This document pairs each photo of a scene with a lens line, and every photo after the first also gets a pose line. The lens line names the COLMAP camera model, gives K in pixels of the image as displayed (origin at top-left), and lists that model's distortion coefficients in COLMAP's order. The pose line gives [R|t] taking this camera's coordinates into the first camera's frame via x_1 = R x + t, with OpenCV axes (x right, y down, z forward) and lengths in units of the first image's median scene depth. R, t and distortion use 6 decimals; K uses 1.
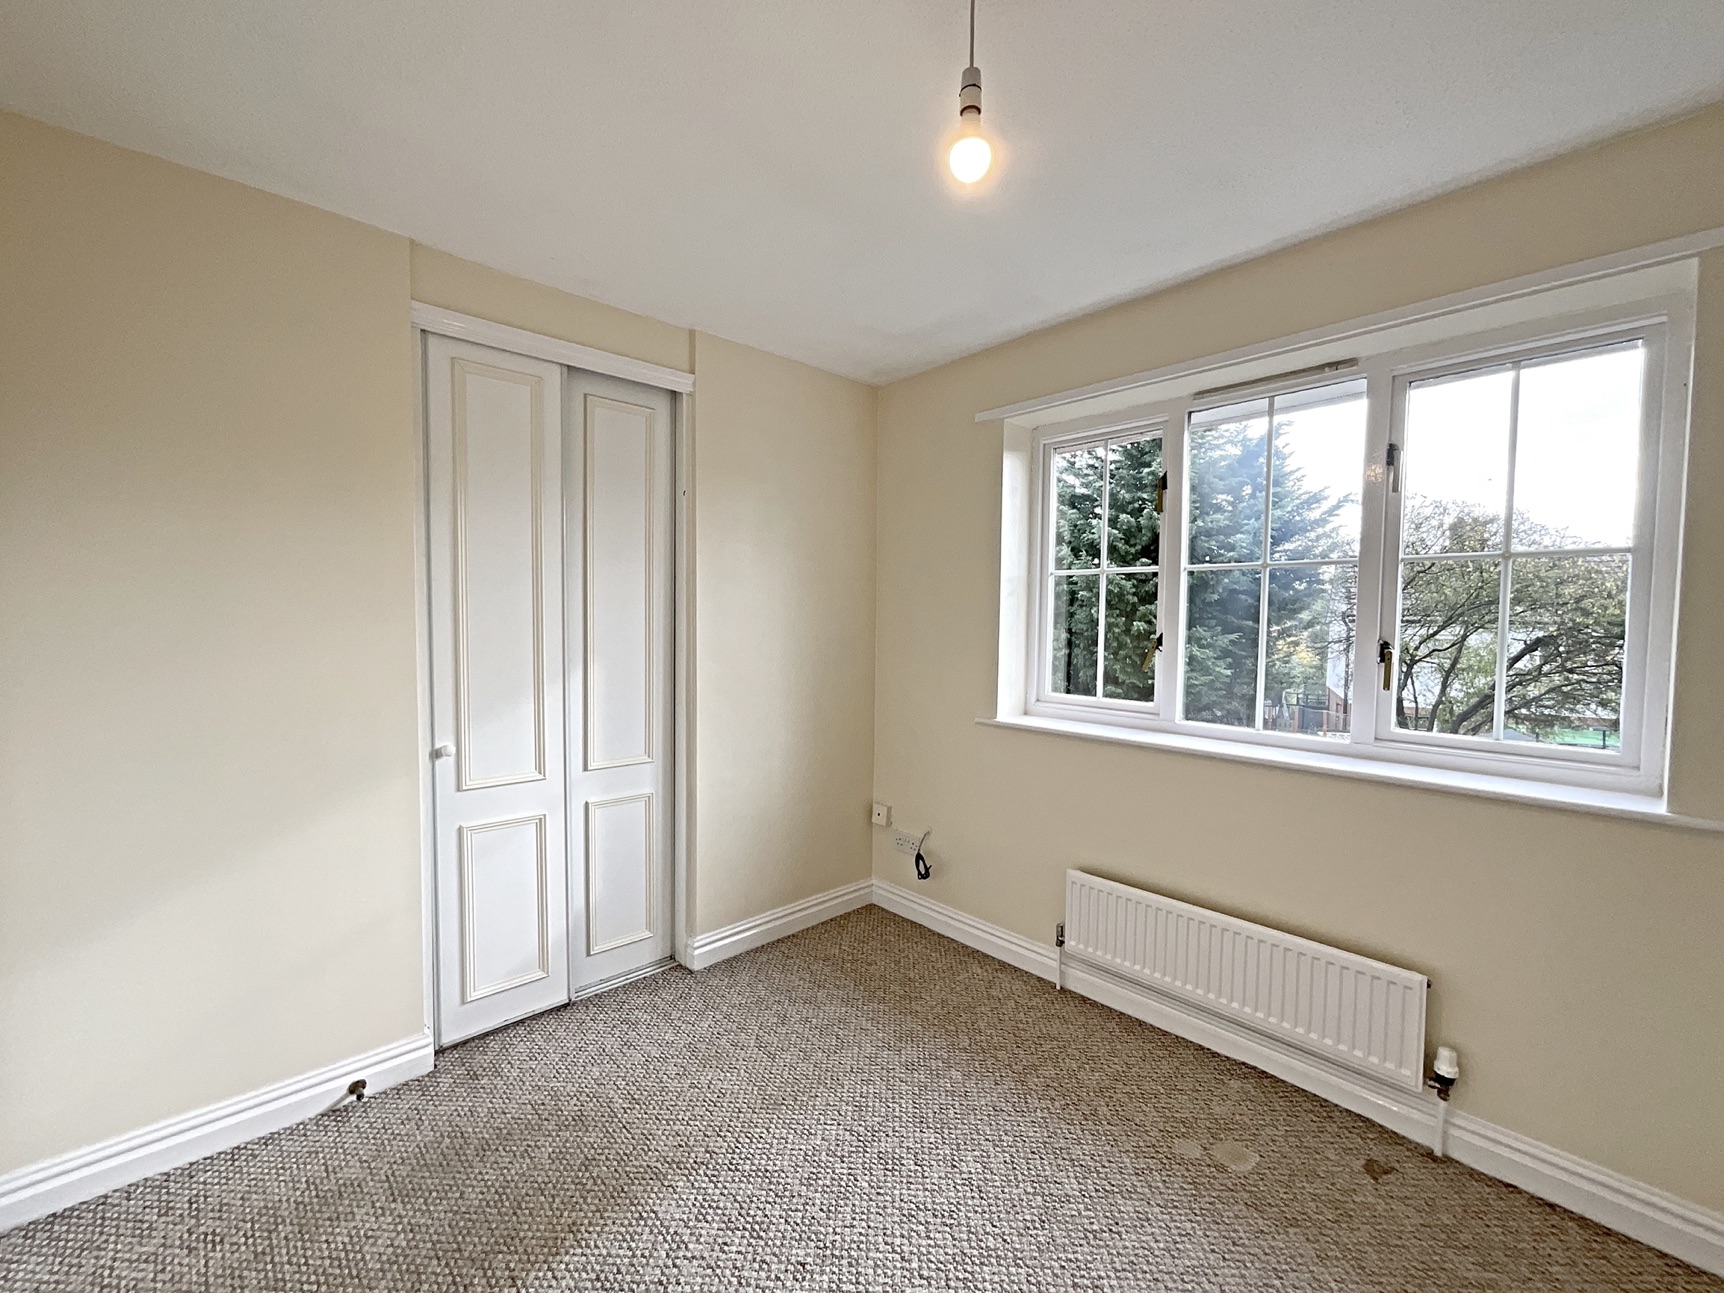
lens RADIAL K [[690.6, 0, 856.1], [0, 690.6, 651.8], [0, 0, 1]] dist [-0.002450, 0.000217]
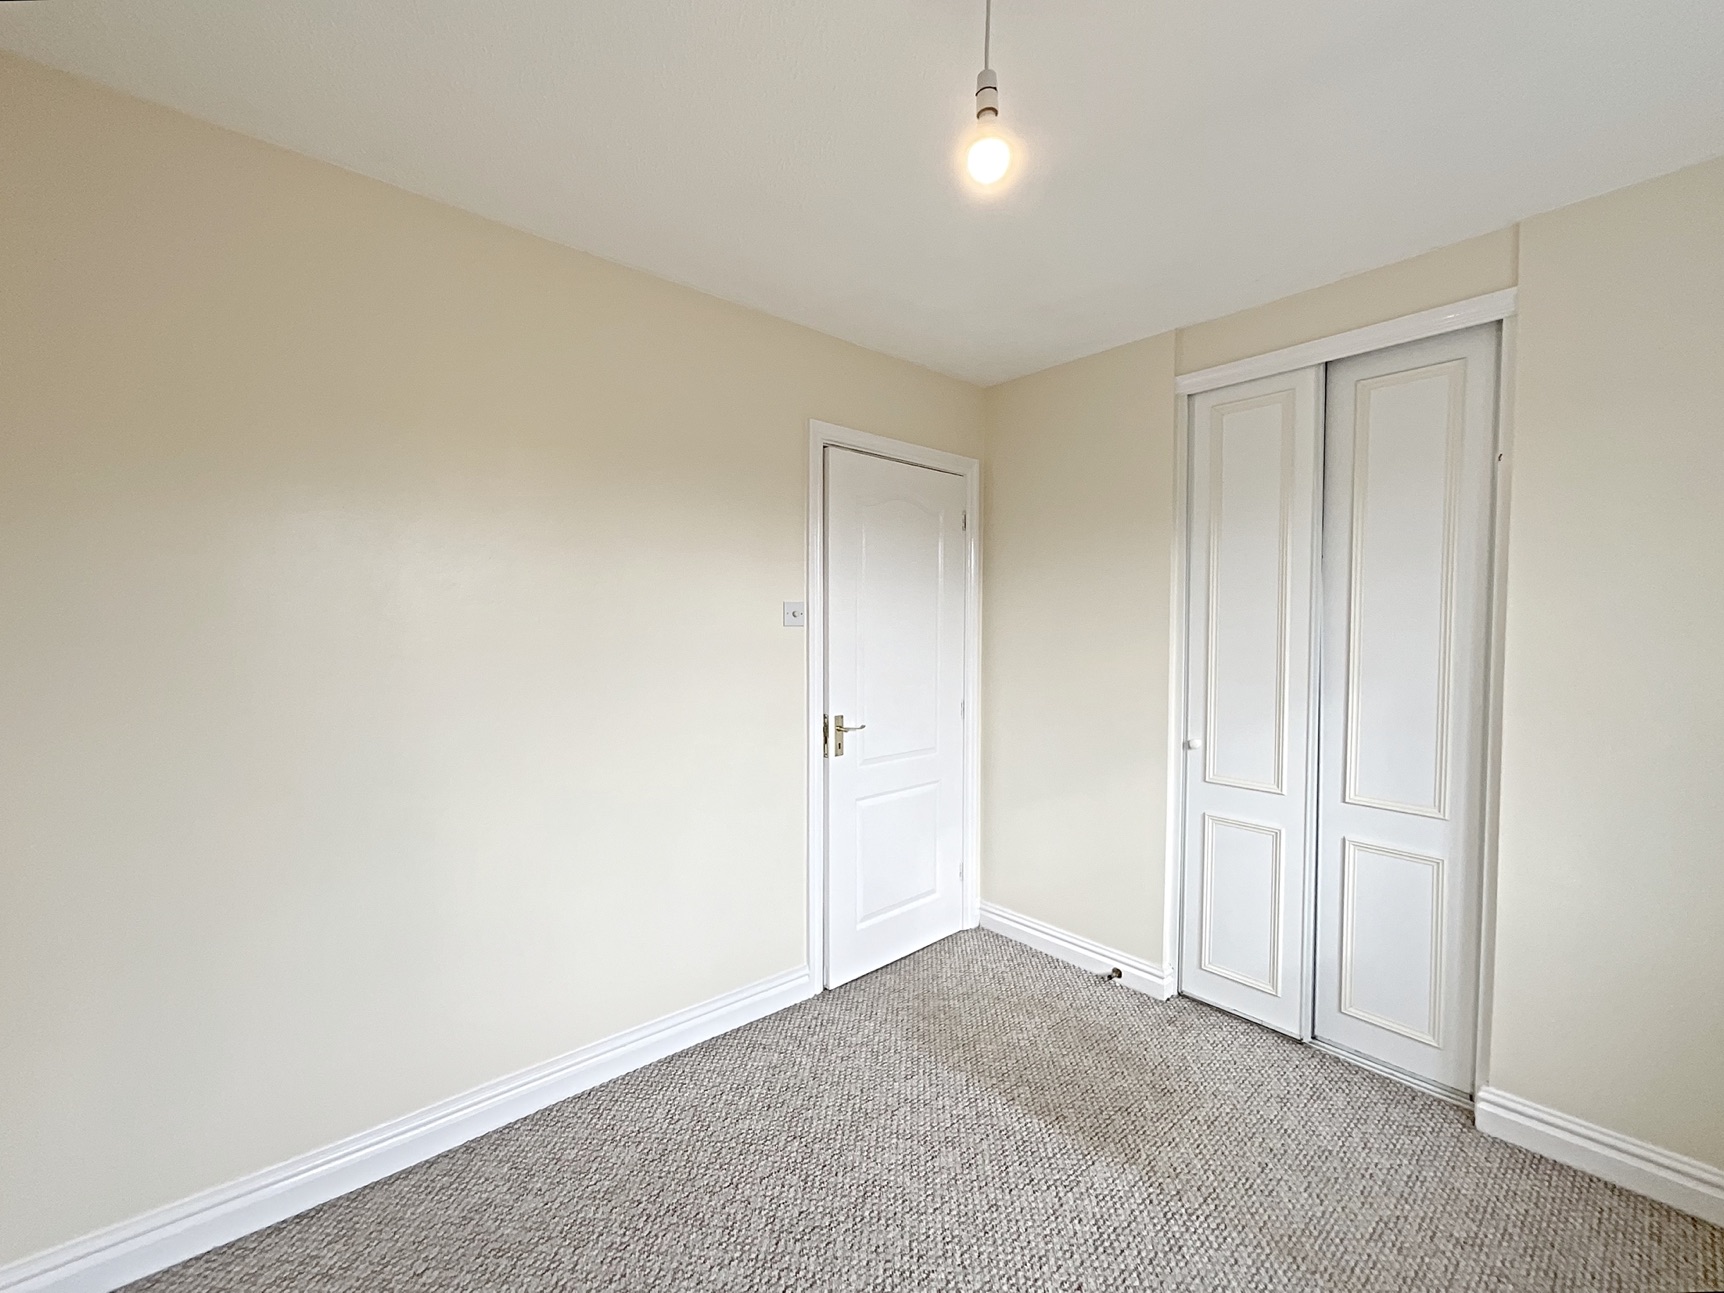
lens RADIAL K [[690.6, 0, 856.1], [0, 690.6, 651.8], [0, 0, 1]] dist [-0.002450, 0.000217]
pose [[-0.023646, 0.027316, -0.999347, 0.607640], [-0.053953, 0.998135, 0.028559, -0.016395], [0.998263, 0.054593, -0.022128, 0.451774]]
